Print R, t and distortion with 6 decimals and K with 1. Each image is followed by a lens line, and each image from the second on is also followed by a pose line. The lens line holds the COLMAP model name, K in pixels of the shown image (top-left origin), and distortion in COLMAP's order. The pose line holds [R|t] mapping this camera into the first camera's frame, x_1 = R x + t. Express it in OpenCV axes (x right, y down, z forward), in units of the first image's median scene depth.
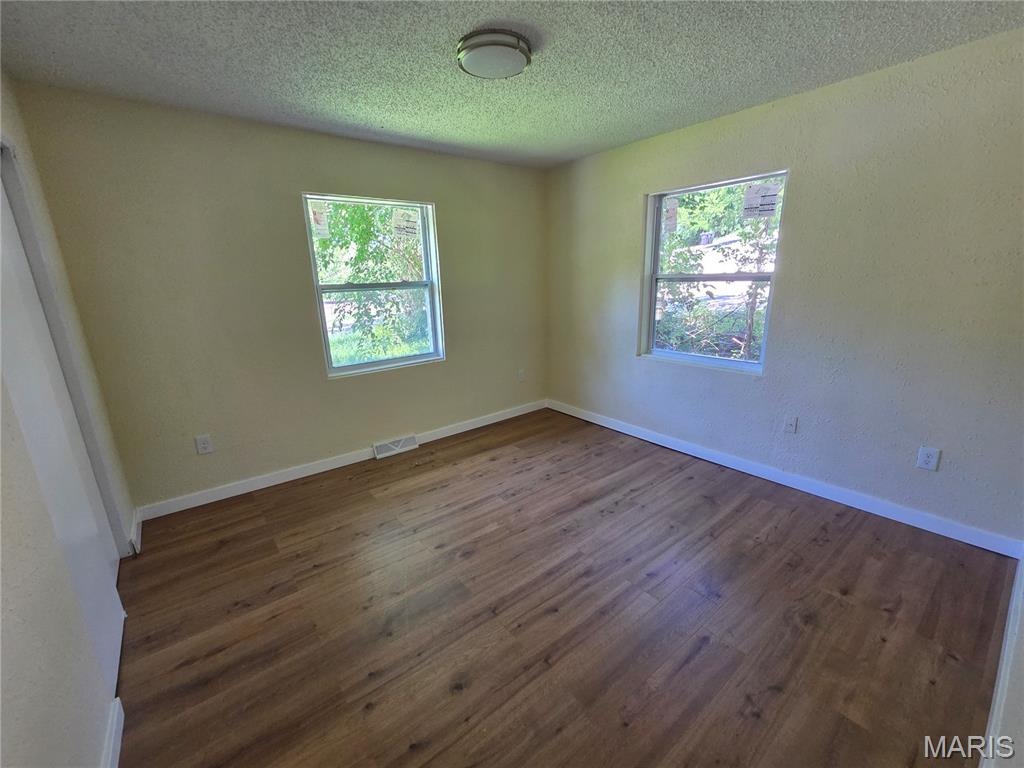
lens RADIAL K [[423.4, 0, 509.2], [0, 423.4, 387.2], [0, 0, 1]] dist [0.001587, 0.000168]
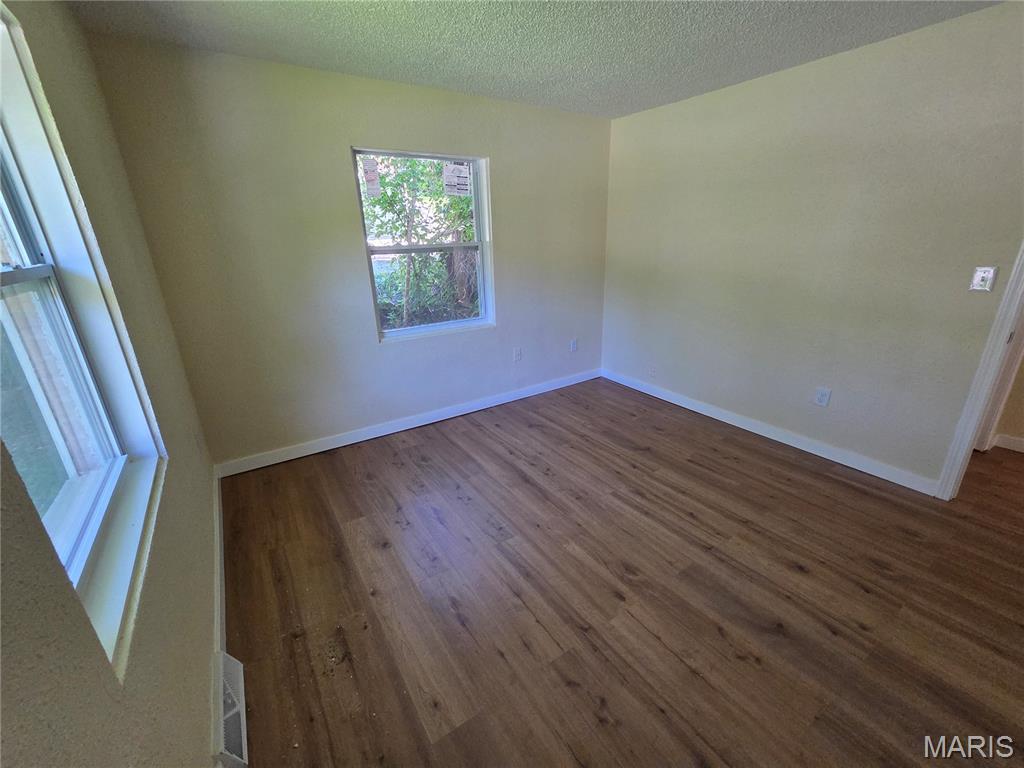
lens RADIAL K [[423.3, 0, 514.9], [0, 423.3, 382.8], [0, 0, 1]] dist [0.000317, -0.000155]
pose [[0.088317, -0.306382, 0.947803, -0.692346], [0.281219, 0.920482, 0.271346, -0.210830], [-0.955571, 0.242576, 0.167455, 0.840477]]
